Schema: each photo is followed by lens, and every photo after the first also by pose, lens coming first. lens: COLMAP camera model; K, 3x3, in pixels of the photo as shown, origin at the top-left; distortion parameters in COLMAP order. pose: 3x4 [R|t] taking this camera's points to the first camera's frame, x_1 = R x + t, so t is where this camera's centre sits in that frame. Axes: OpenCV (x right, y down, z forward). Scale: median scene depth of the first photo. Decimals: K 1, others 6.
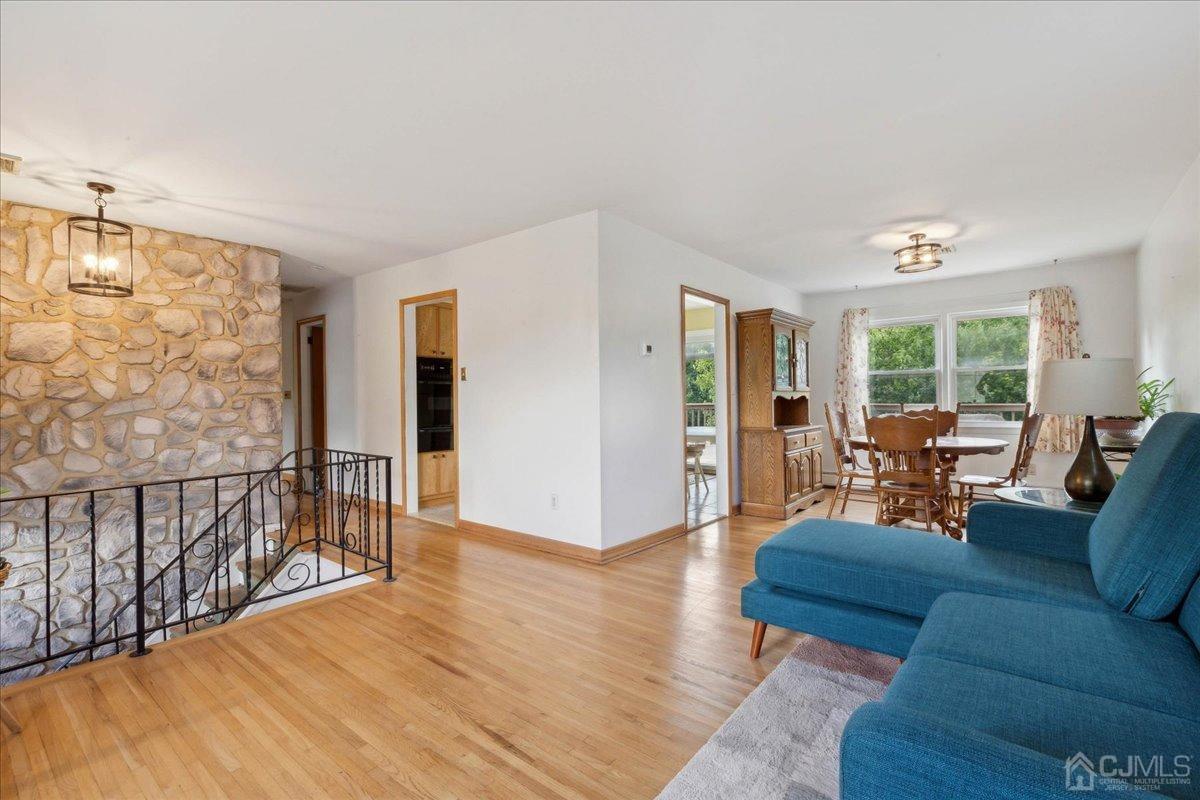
lens RADIAL K [[550.5, 0, 600.7], [0, 550.5, 391.0], [0, 0, 1]] dist [0.000525, 0.000259]
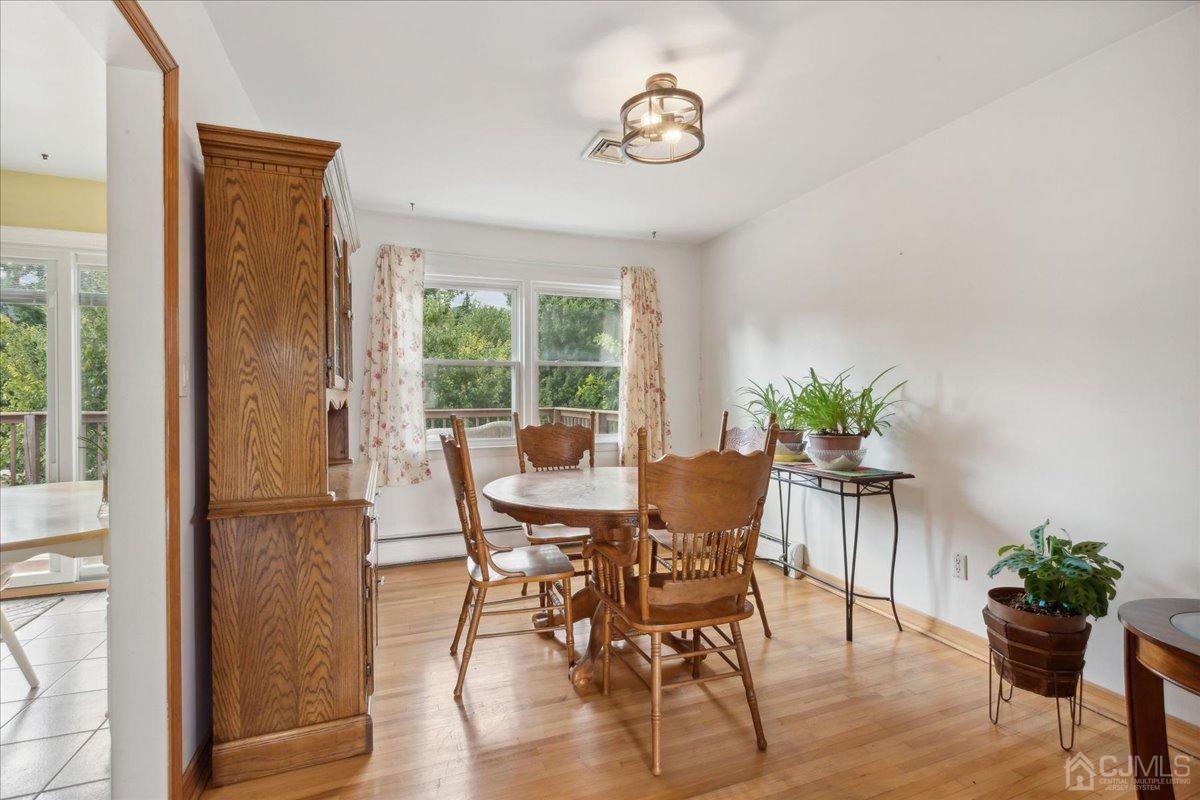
lens RADIAL K [[550.5, 0, 600.7], [0, 550.5, 391.0], [0, 0, 1]] dist [0.000525, 0.000259]
pose [[0.503709, 0.020549, 0.863629, 0.080206], [-0.008682, 0.999787, -0.018725, 0.007677], [-0.863830, 0.001934, 0.503780, 0.541635]]
